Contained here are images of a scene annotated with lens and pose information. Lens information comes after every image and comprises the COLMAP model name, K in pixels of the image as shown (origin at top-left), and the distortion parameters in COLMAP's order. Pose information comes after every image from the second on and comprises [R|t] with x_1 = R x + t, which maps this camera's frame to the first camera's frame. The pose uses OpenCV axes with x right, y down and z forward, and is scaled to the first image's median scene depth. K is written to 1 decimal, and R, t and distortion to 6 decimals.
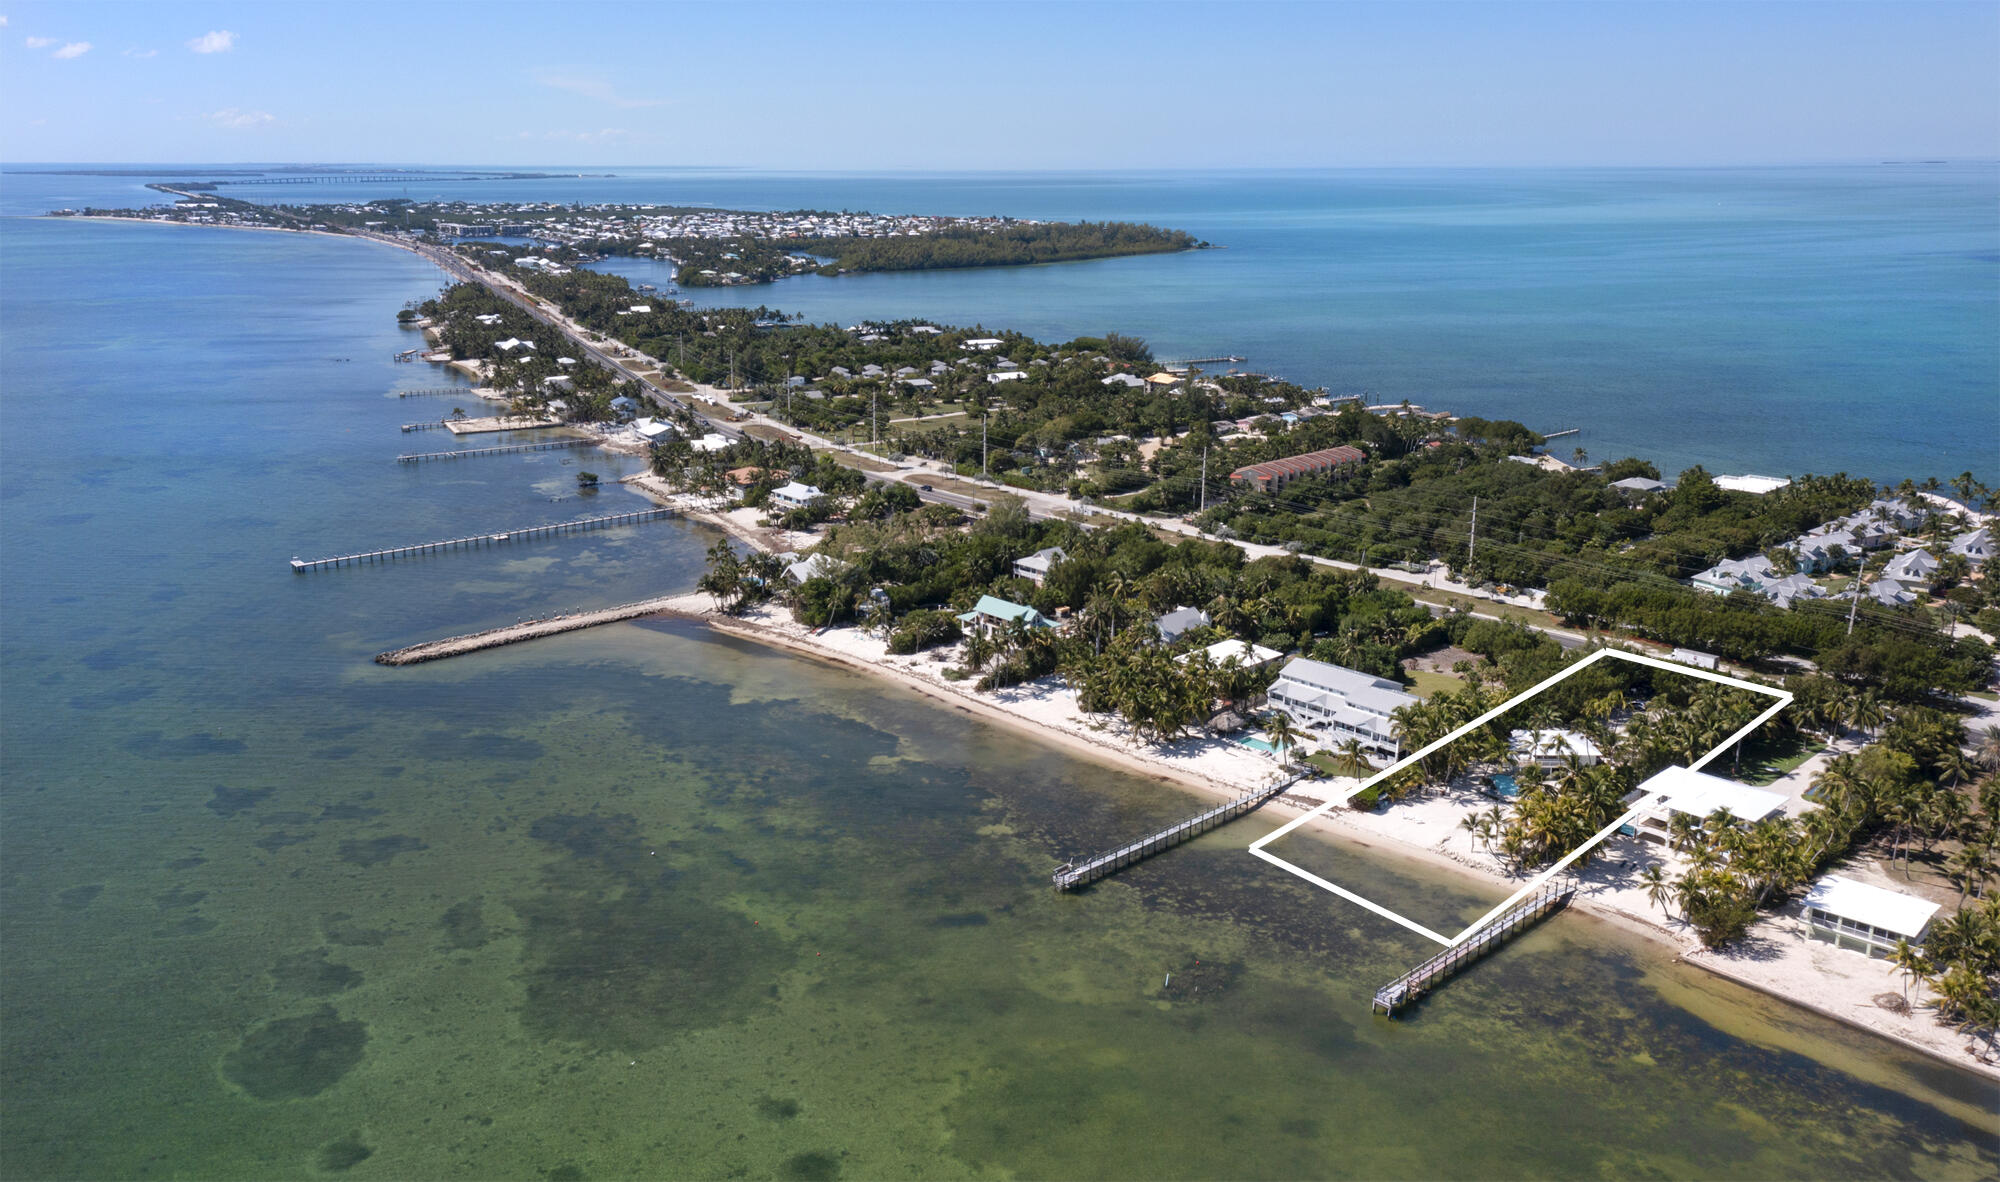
lens RADIAL K [[1570.8, 0, 1000.0], [0, 1570.8, 591.0], [0, 0, 1]] dist [-0.002491, 0.001962]
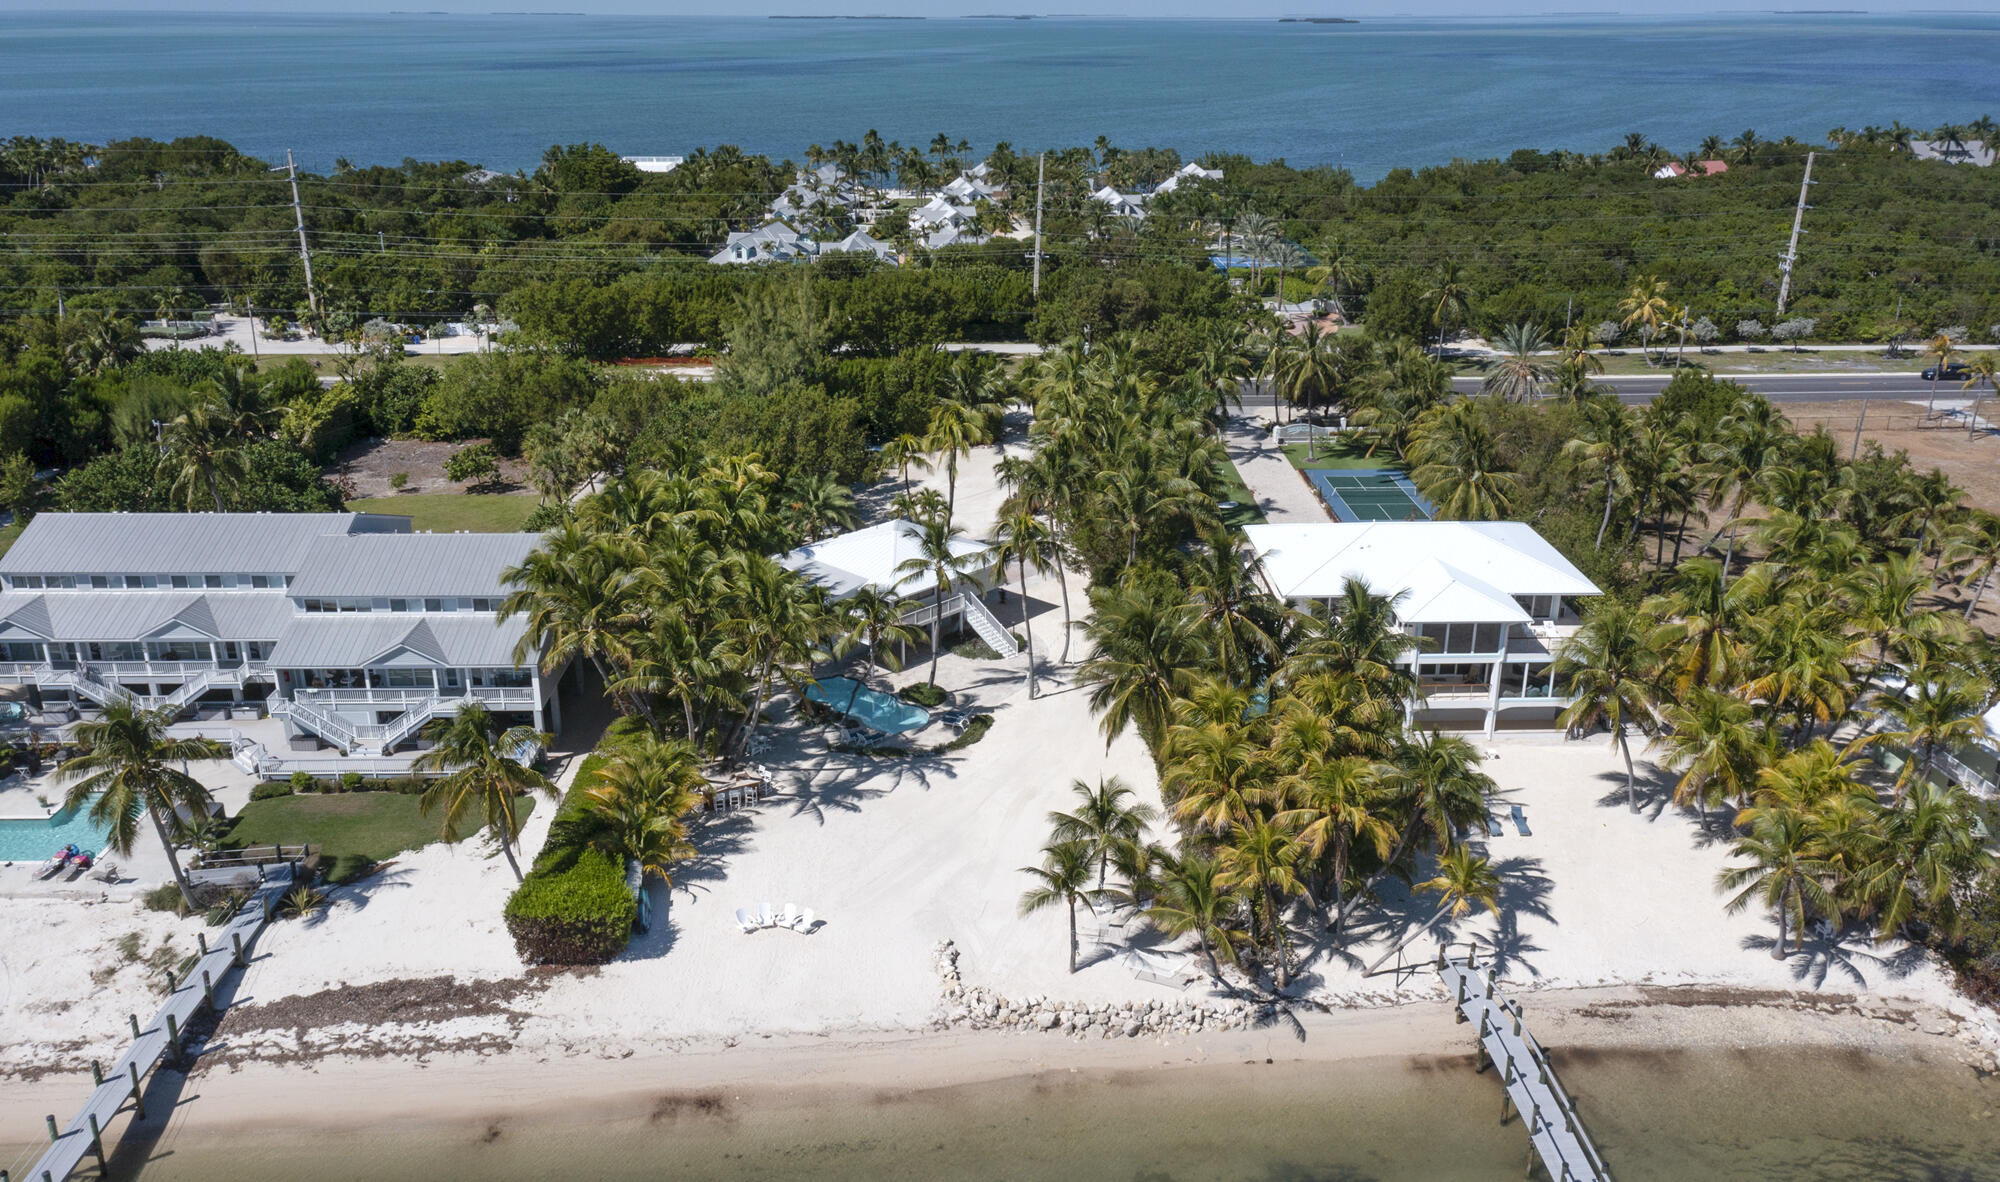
lens RADIAL K [[1570.8, 0, 1000.0], [0, 1570.8, 591.0], [0, 0, 1]] dist [-0.002491, 0.001962]
pose [[0.654588, -0.247581, 0.714295, 0.099802], [0.192881, 0.968278, 0.158855, 0.049695], [-0.730966, 0.033790, 0.681577, 0.733227]]
